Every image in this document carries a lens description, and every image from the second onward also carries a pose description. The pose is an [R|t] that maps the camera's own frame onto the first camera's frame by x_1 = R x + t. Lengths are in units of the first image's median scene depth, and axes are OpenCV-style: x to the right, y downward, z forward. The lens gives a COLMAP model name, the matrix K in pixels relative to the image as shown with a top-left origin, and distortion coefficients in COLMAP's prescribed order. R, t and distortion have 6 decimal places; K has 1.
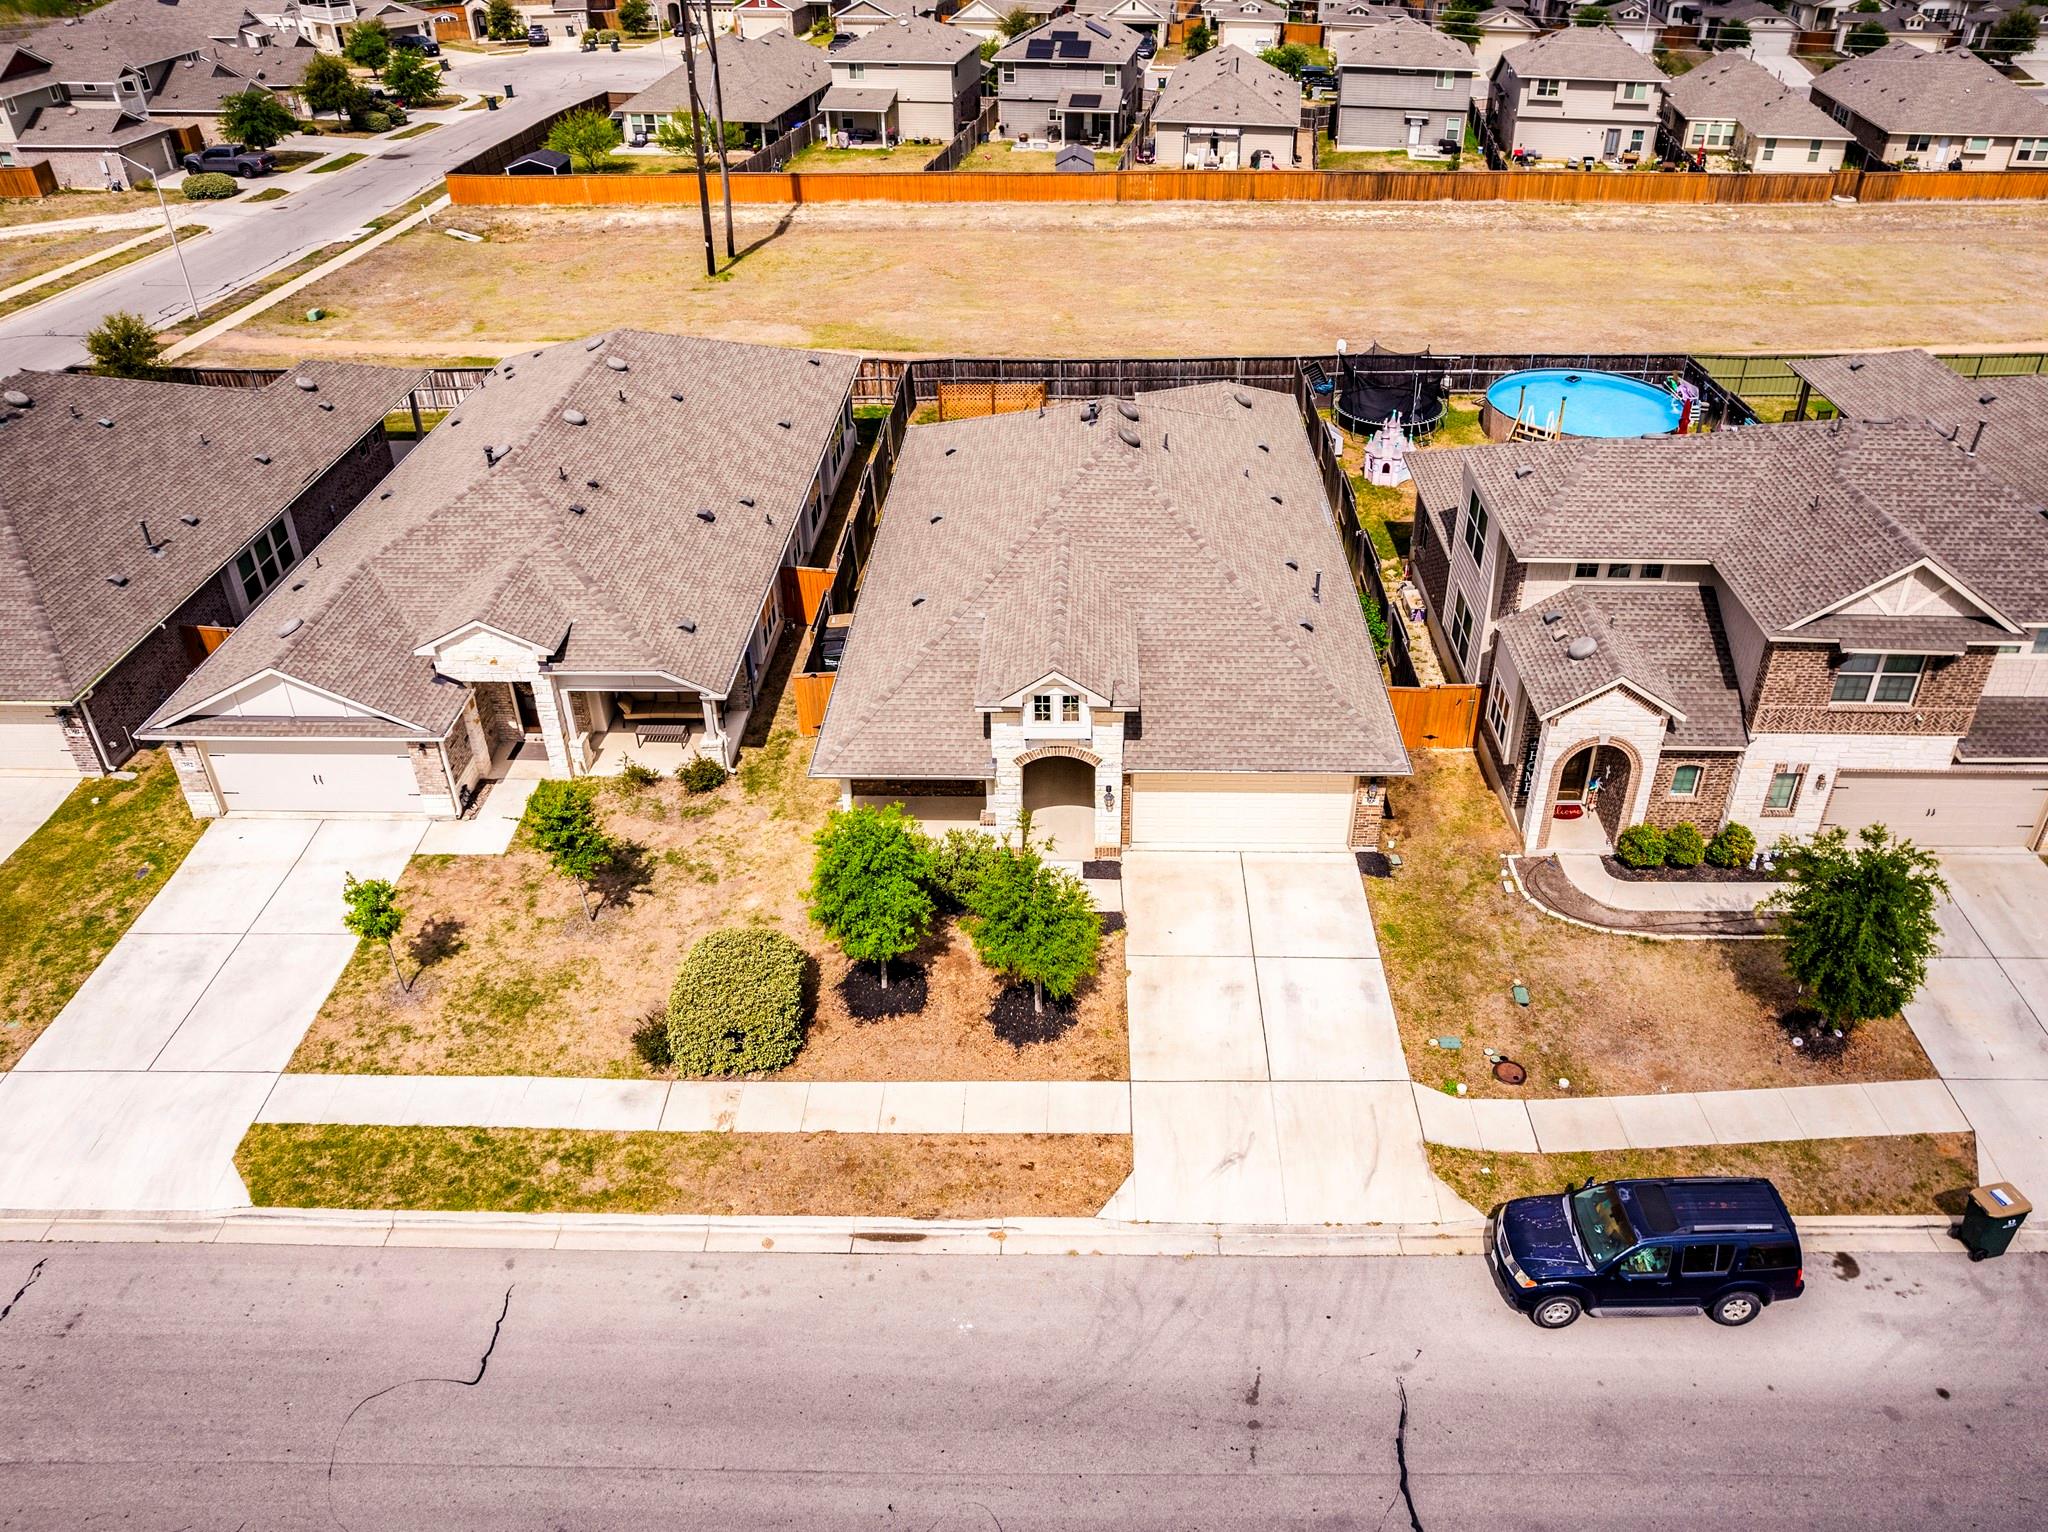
lens RADIAL K [[1467.6, 0, 1054.0], [0, 1467.6, 764.8], [0, 0, 1]] dist [-0.045116, -0.000573]
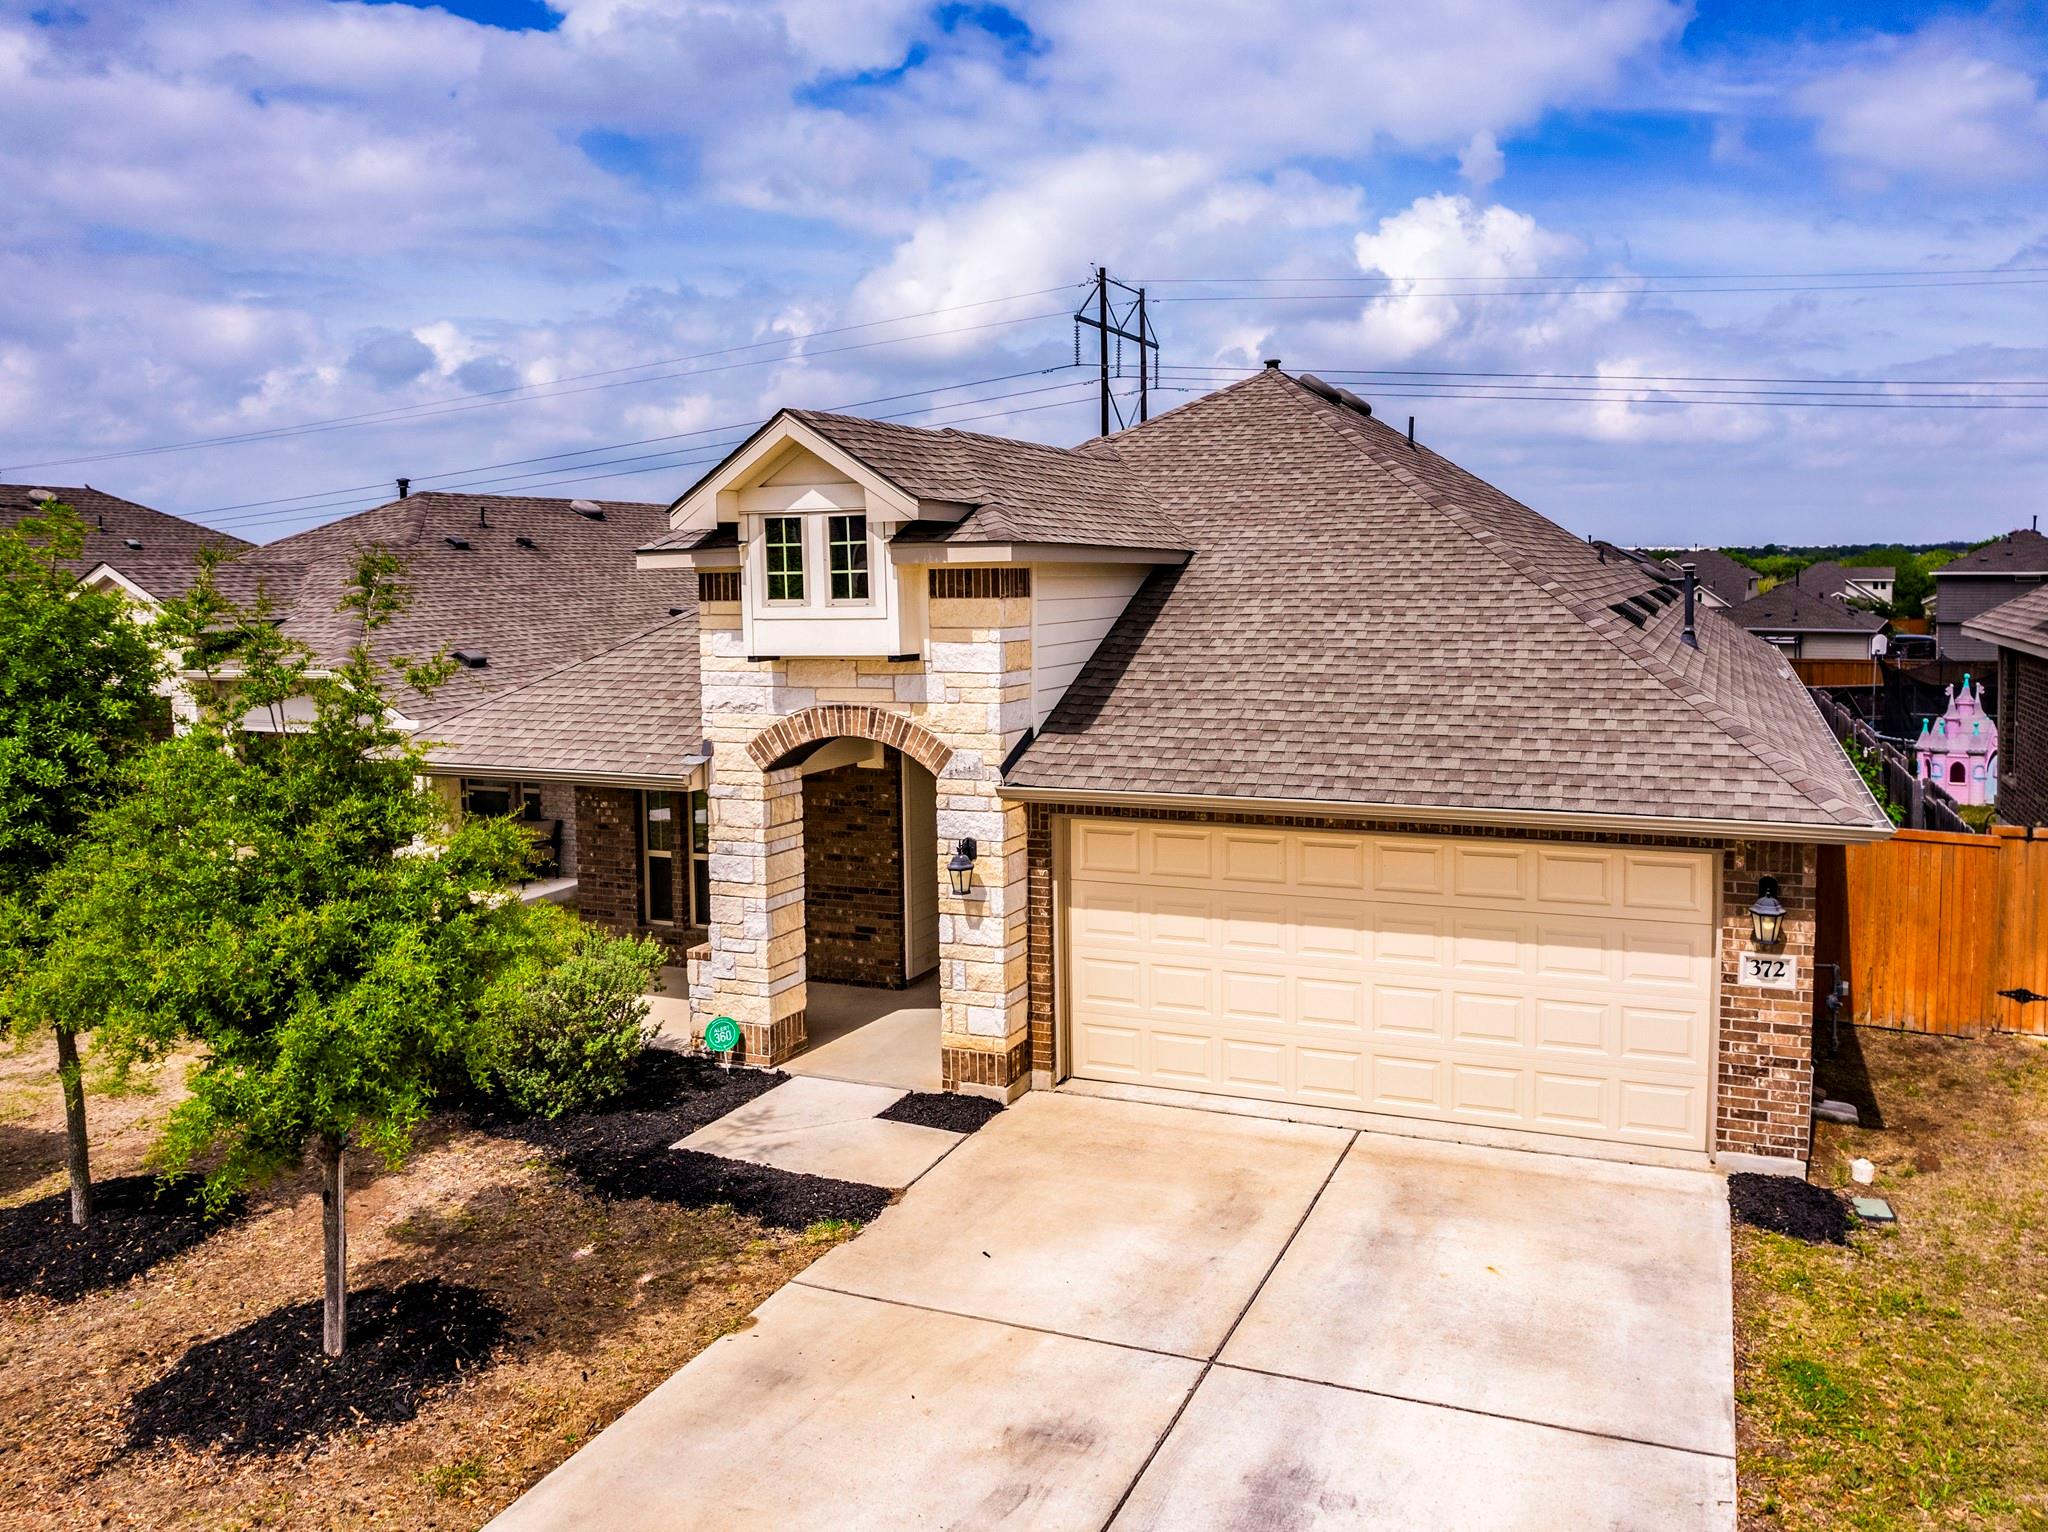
lens RADIAL K [[1504.1, 0, 1137.2], [0, 1504.1, 695.4], [0, 0, 1]] dist [-0.053225, 0.000583]
pose [[0.939871, 0.028151, -0.340366, 0.203055], [-0.193979, 0.864248, -0.464164, 0.148662], [0.281094, 0.502278, 0.817742, 0.703240]]
